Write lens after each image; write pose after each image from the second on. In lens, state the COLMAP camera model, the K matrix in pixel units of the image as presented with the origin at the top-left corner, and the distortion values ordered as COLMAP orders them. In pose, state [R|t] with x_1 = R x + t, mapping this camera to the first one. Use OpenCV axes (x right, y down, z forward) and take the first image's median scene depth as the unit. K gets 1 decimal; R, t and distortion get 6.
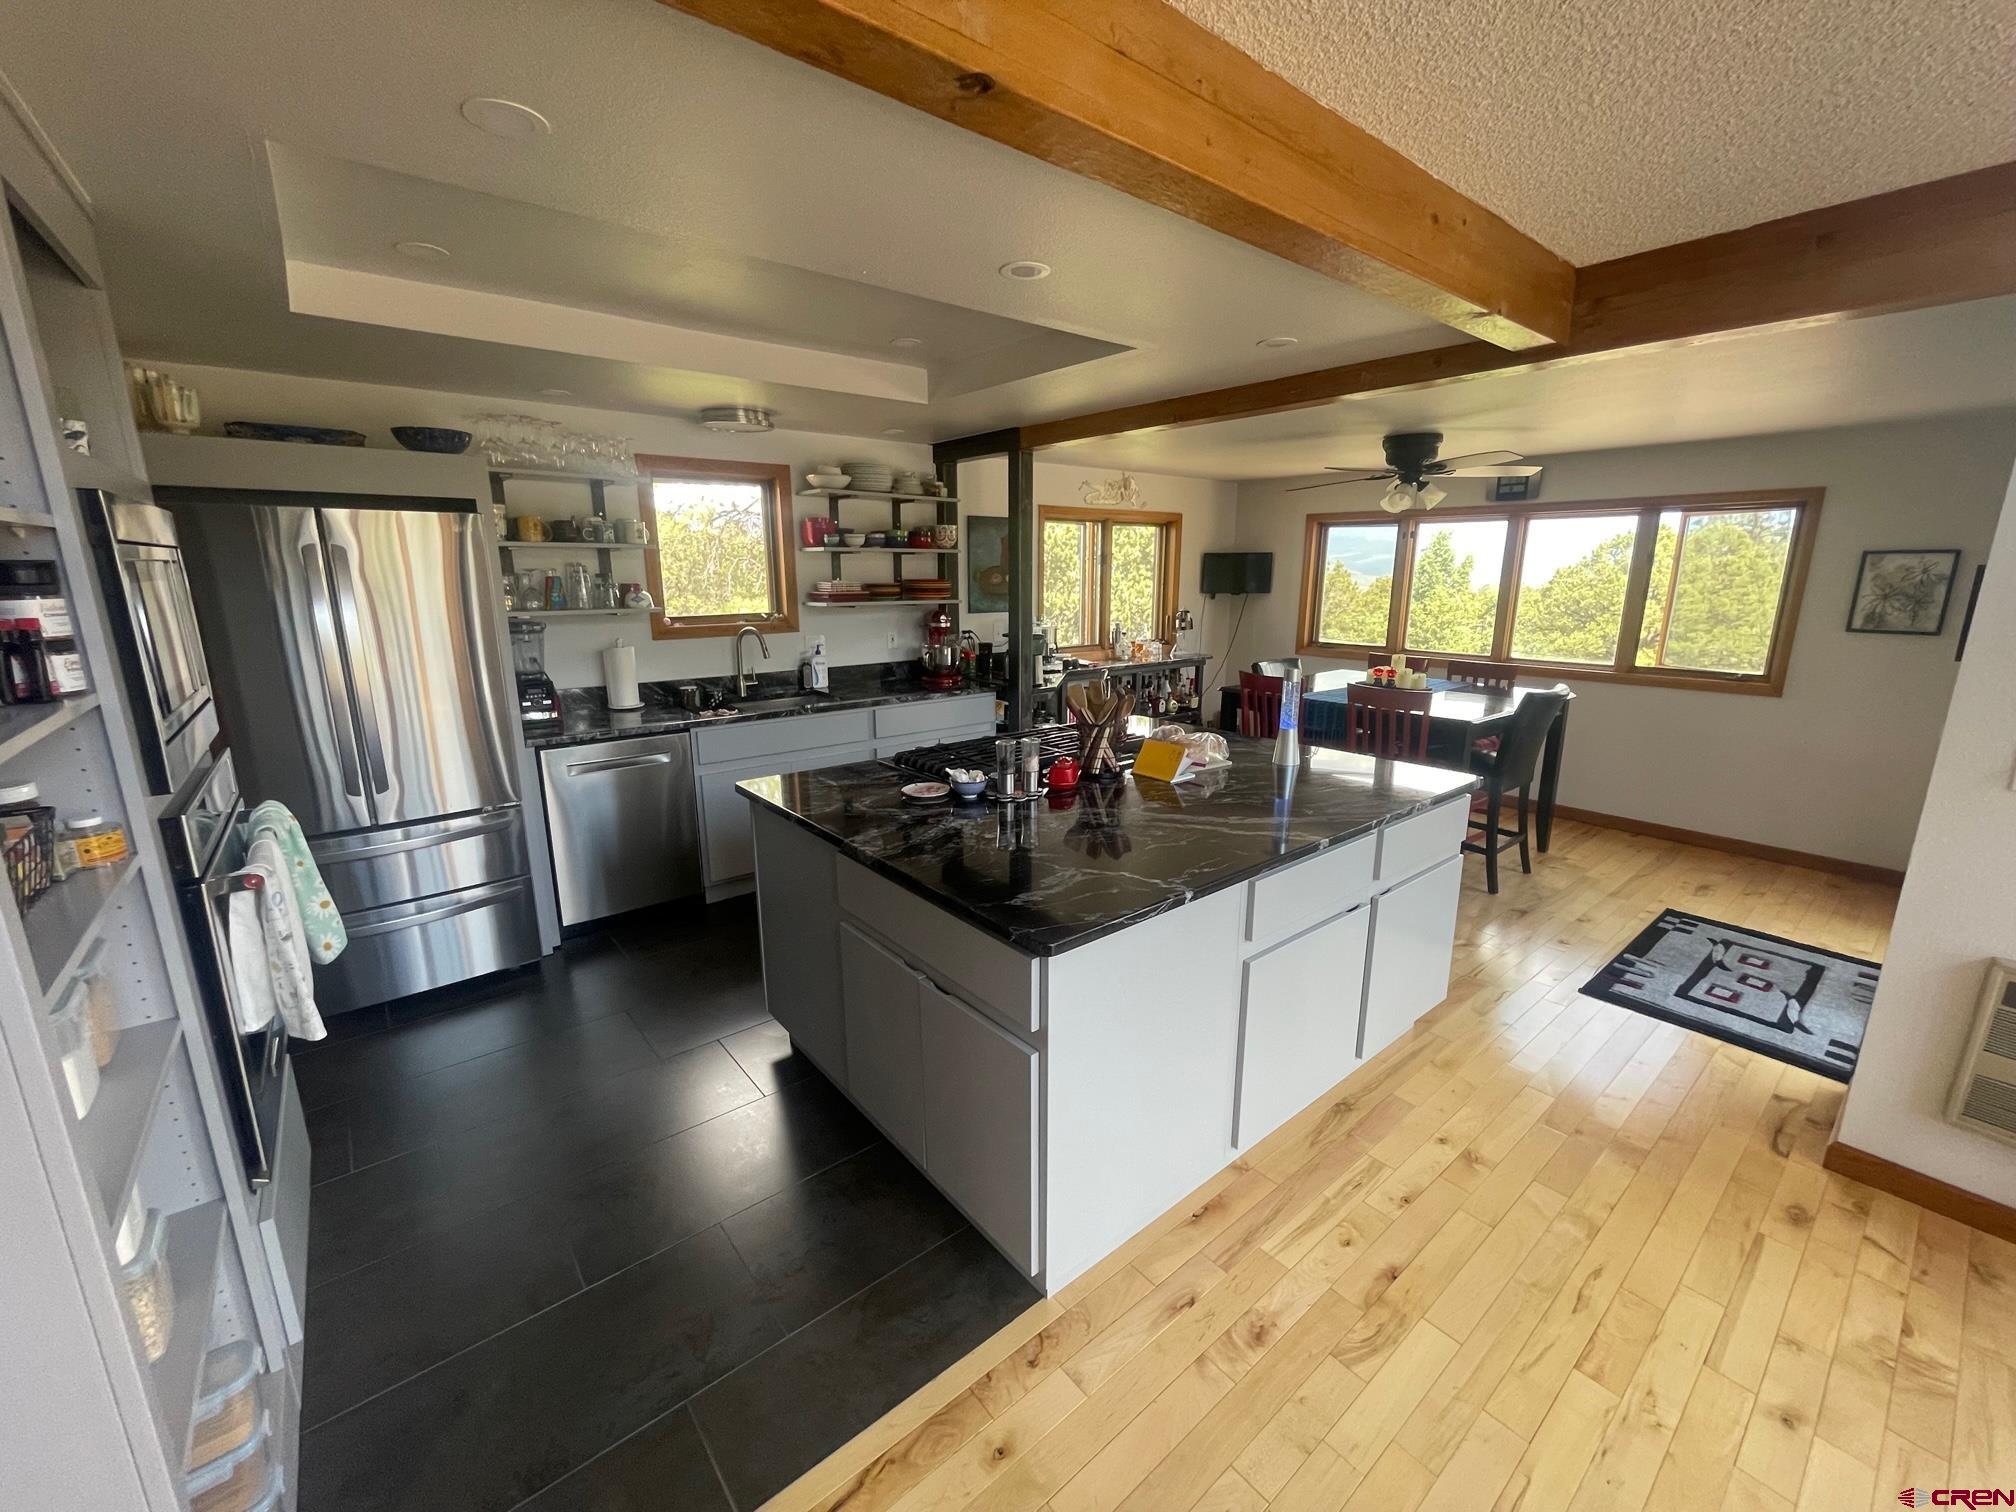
lens RADIAL K [[816.4, 0, 1008.0], [0, 816.4, 756.0], [0, 0, 1]] dist [-0.001250, -0.000130]
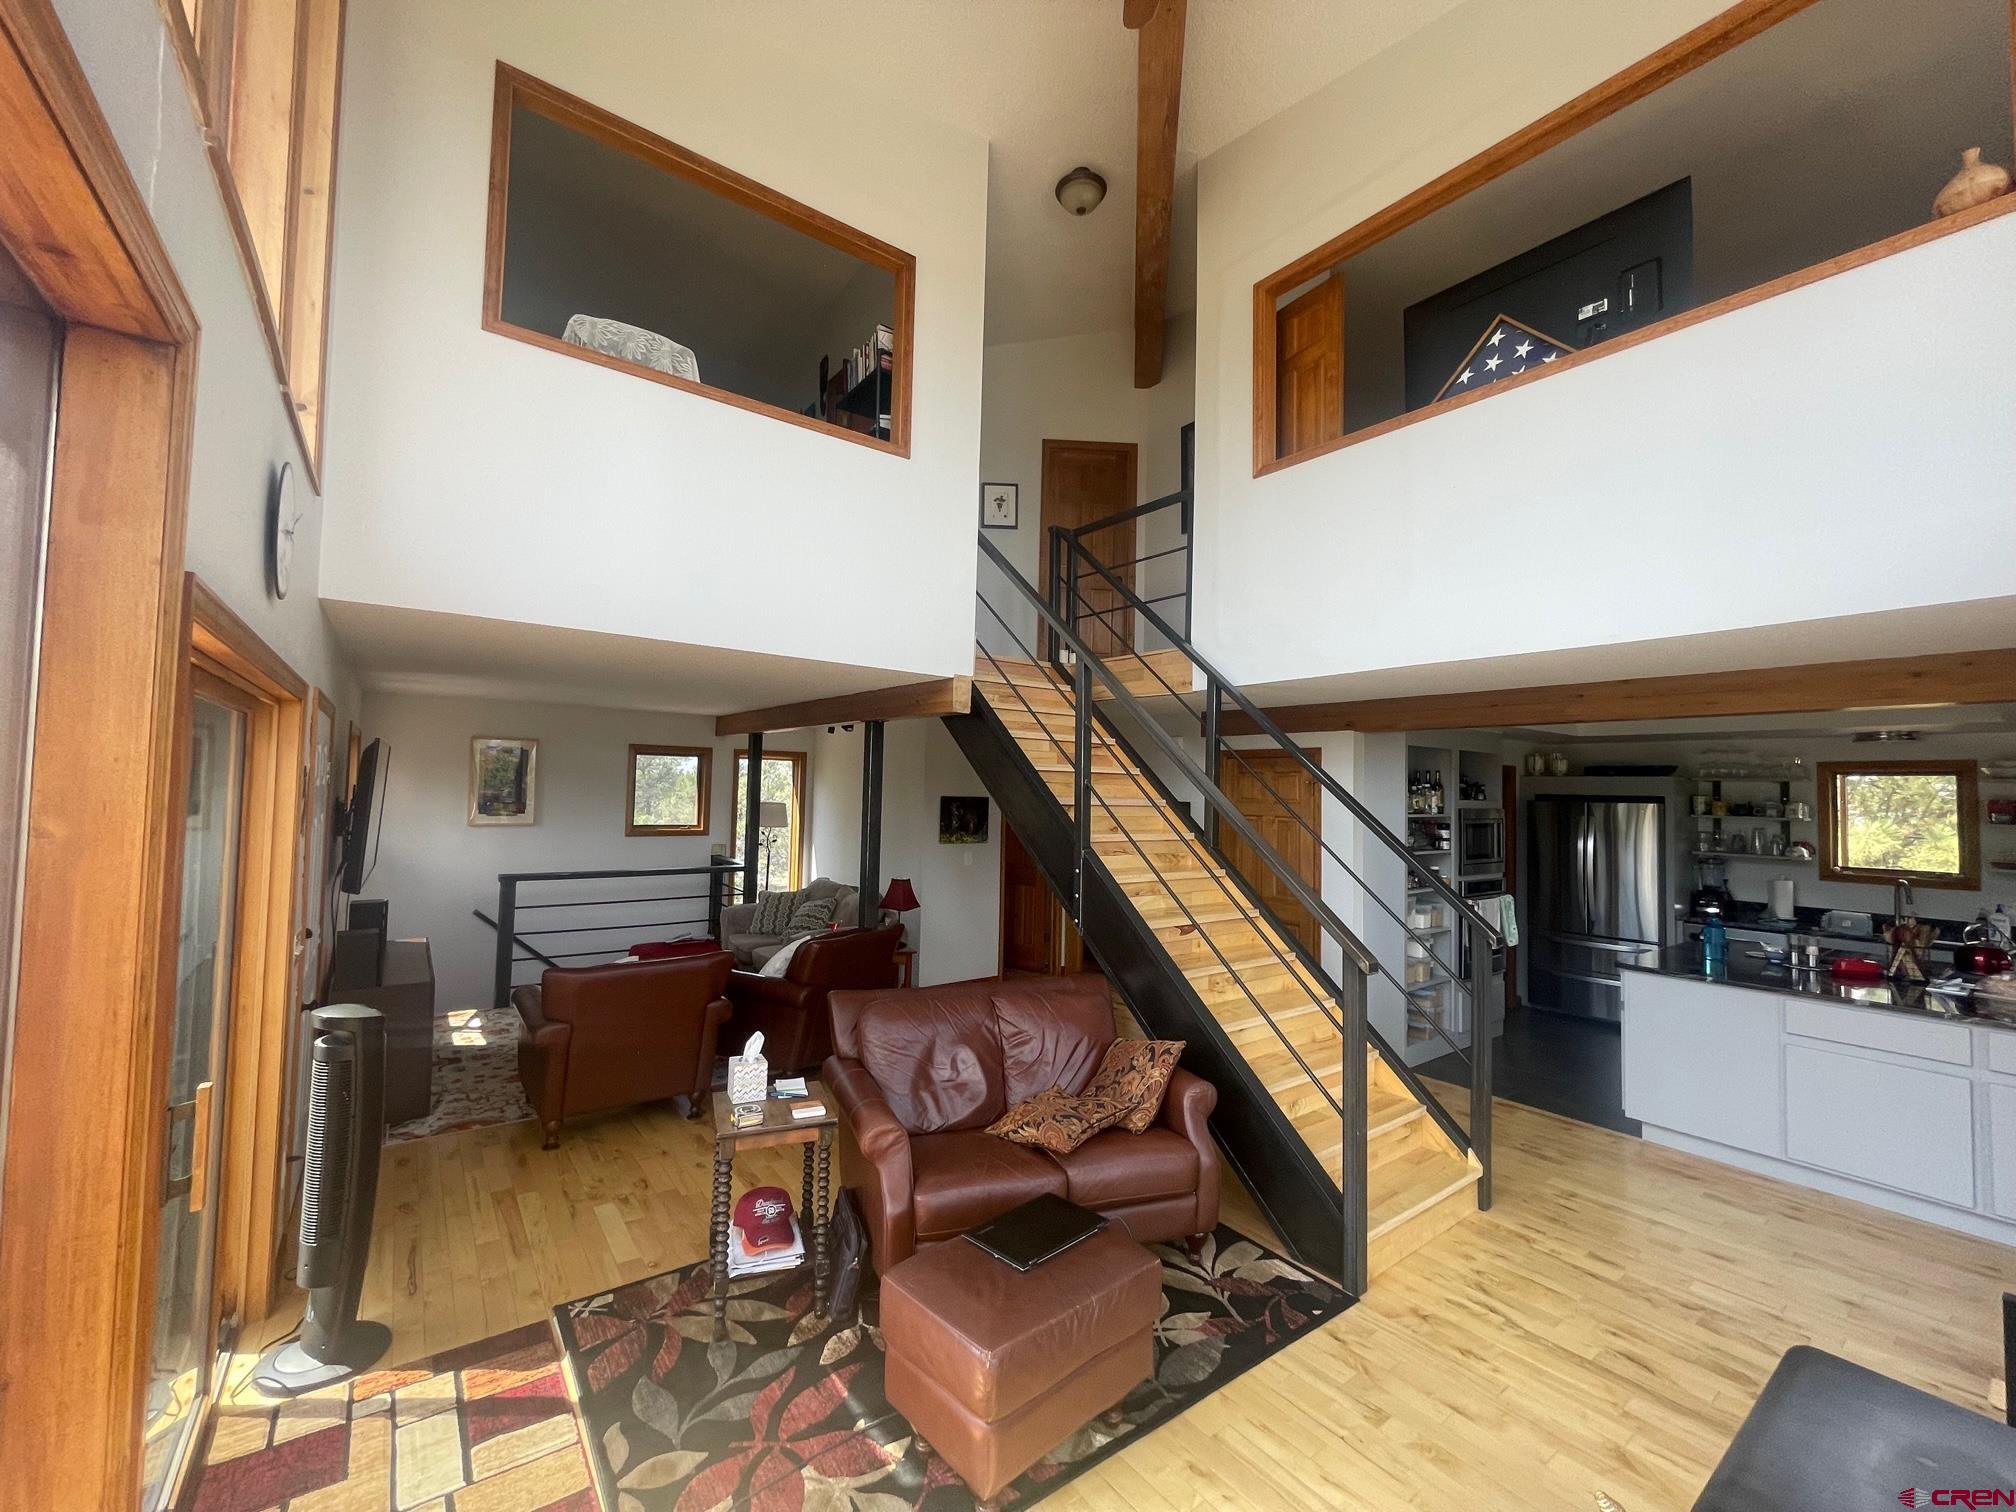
lens RADIAL K [[816.4, 0, 1008.0], [0, 816.4, 756.0], [0, 0, 1]] dist [-0.001250, -0.000130]
pose [[-0.040462, -0.043613, -0.998229, 1.196364], [-0.248036, 0.968214, -0.032248, 0.058594], [0.967906, 0.246292, -0.049994, -0.443768]]
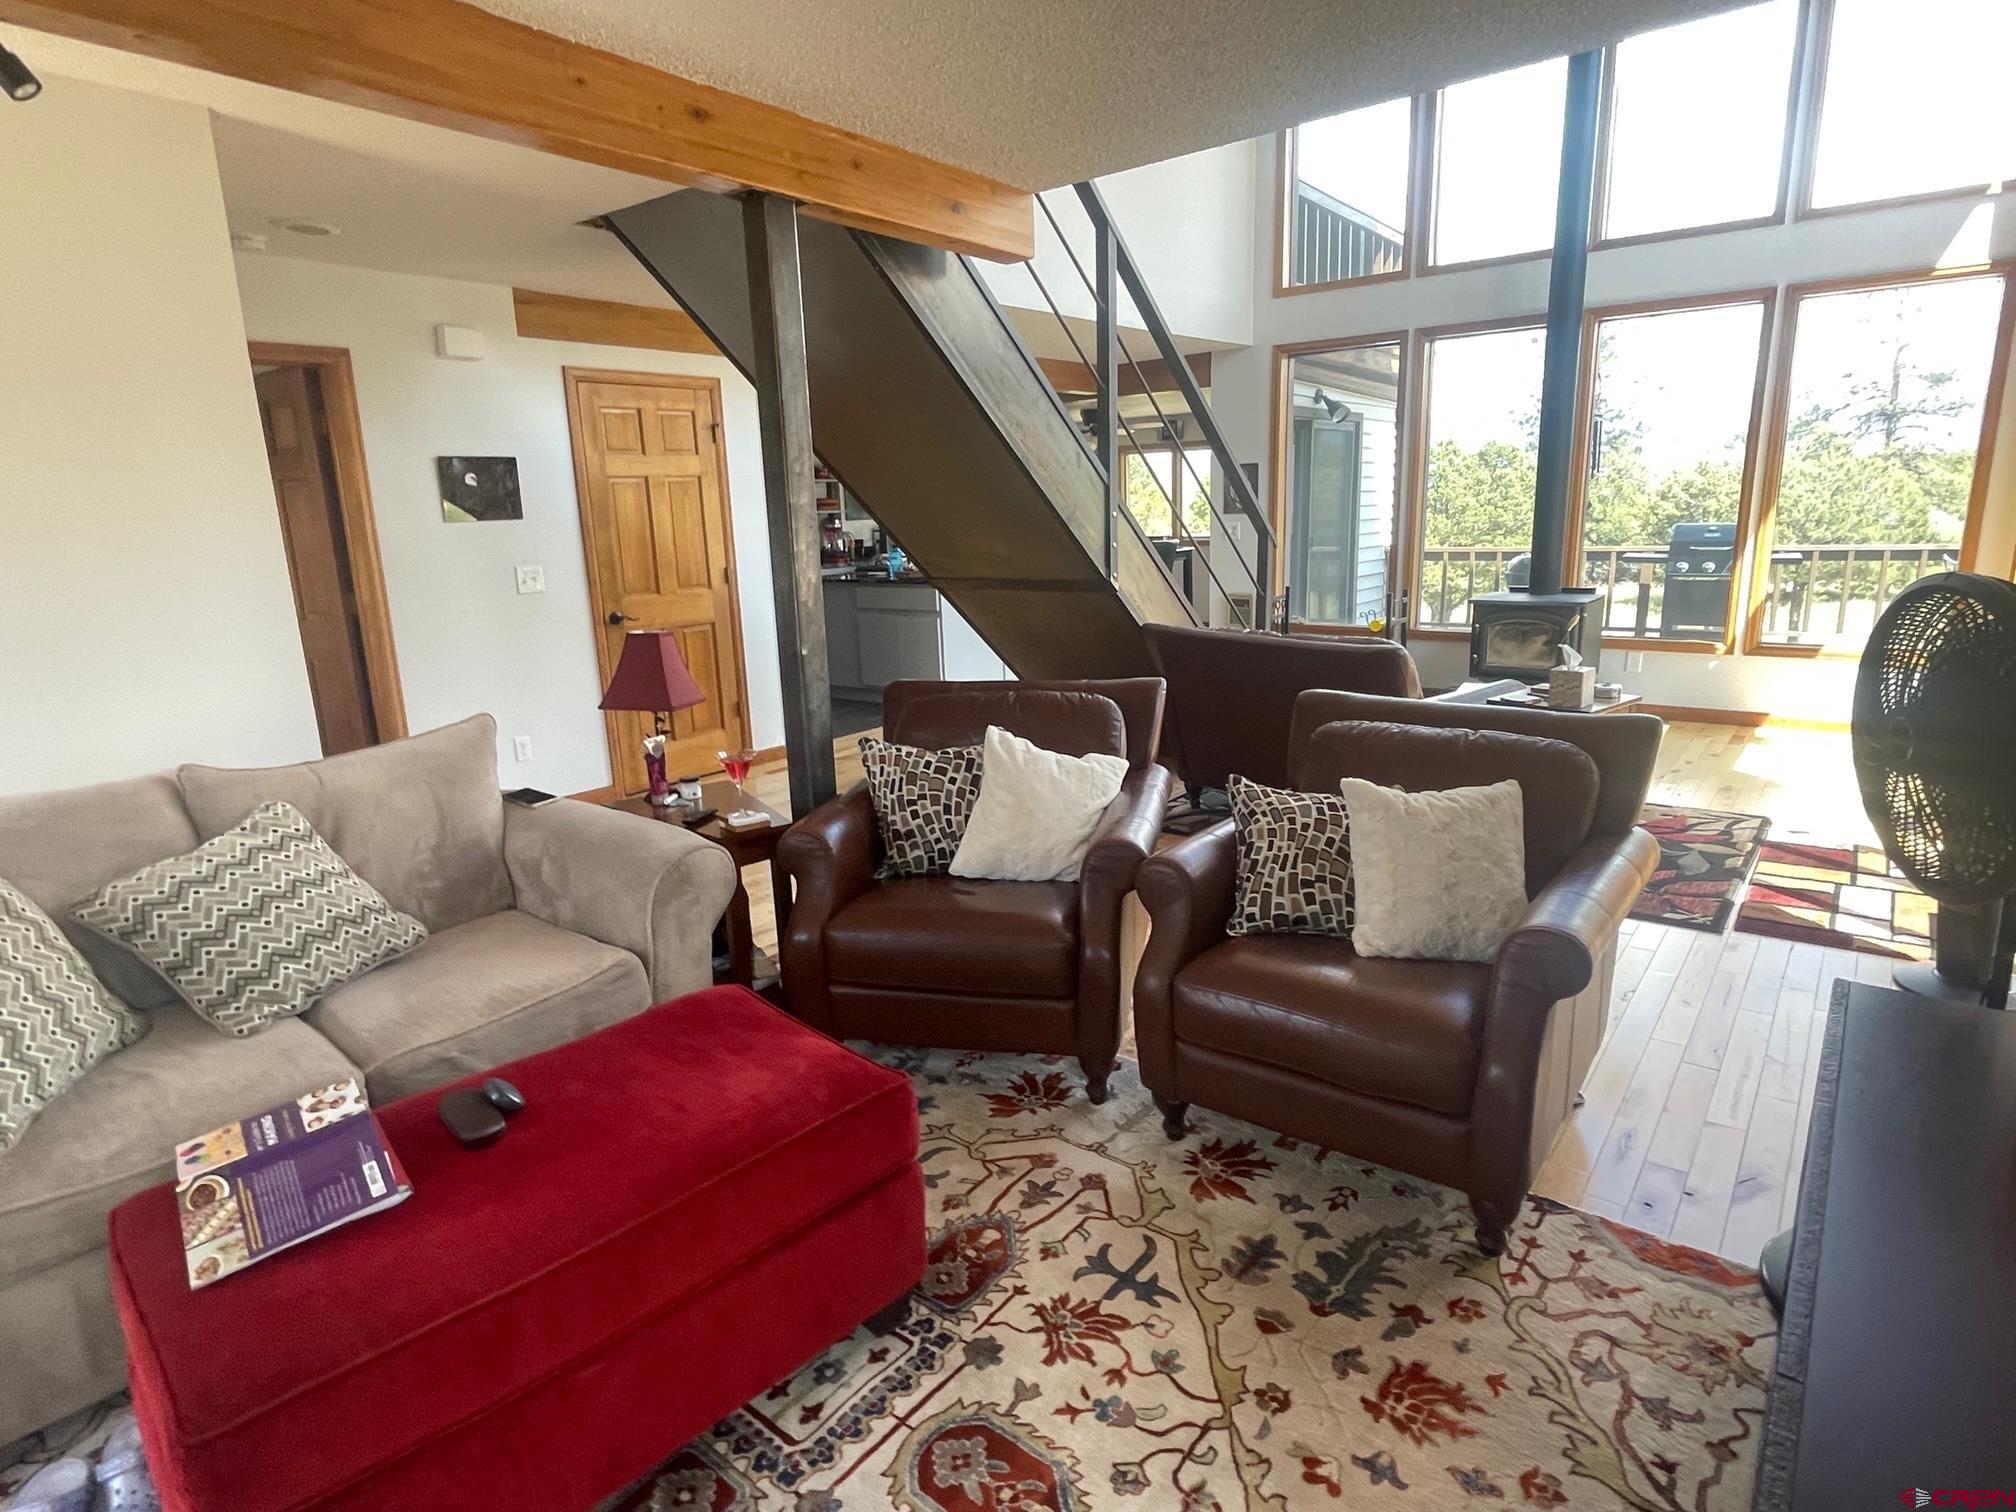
lens RADIAL K [[1095.8, 0, 1008.0], [0, 1095.8, 756.0], [0, 0, 1]] dist [-0.002123, -0.000661]
pose [[0.977099, -0.079013, 0.197572, -0.271229], [0.079719, 0.996808, 0.004390, 0.399748], [-0.197288, 0.011461, 0.980279, -1.528335]]
